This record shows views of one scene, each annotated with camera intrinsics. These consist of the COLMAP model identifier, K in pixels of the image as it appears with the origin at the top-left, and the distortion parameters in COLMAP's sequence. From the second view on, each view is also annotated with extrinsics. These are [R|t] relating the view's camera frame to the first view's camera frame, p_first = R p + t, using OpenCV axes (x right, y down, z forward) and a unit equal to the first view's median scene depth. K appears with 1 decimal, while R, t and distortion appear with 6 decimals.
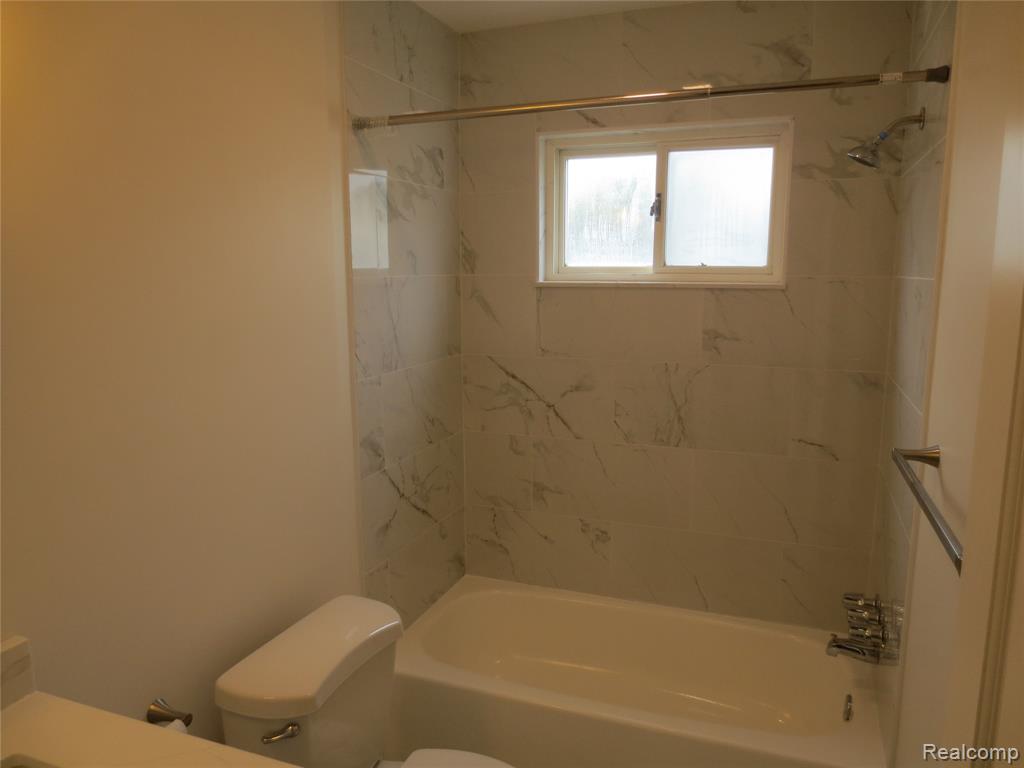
lens RADIAL K [[725.9, 0, 510.4], [0, 725.9, 382.9], [0, 0, 1]] dist [-0.033085, 0.002036]
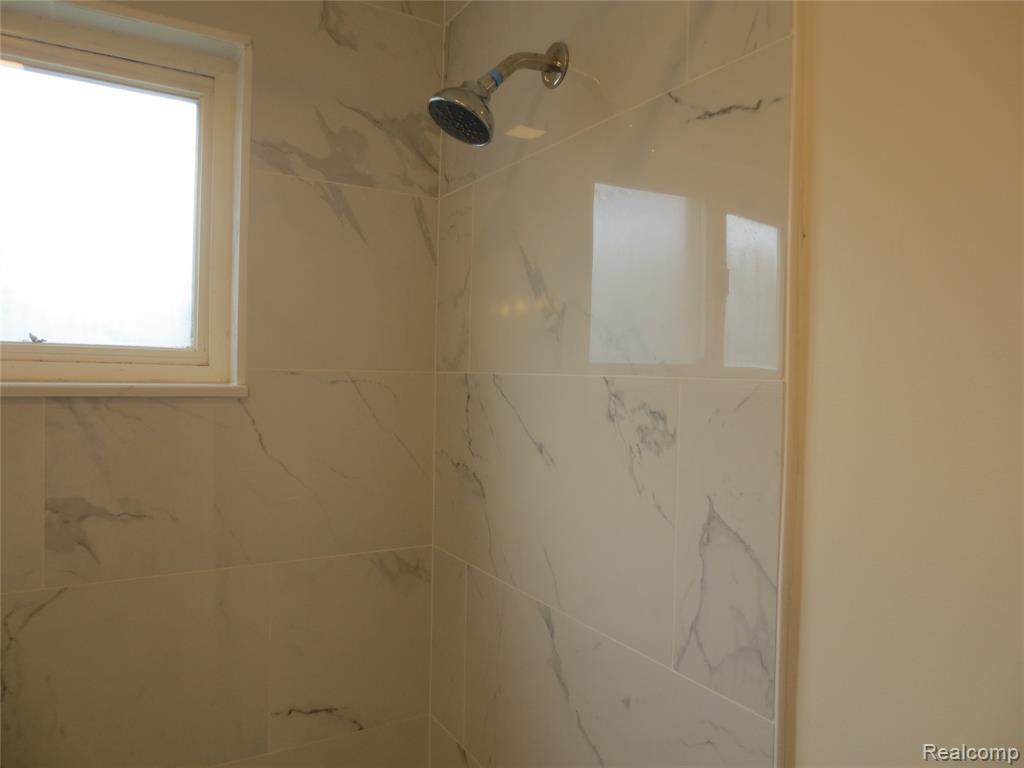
lens RADIAL K [[725.9, 0, 505.8], [0, 725.9, 383.6], [0, 0, 1]] dist [-0.033085, 0.002036]
pose [[0.593191, 0.005003, 0.805046, 0.105286], [0.111840, 0.989772, -0.088560, -0.078096], [-0.797255, 0.142569, 0.586565, 0.590258]]
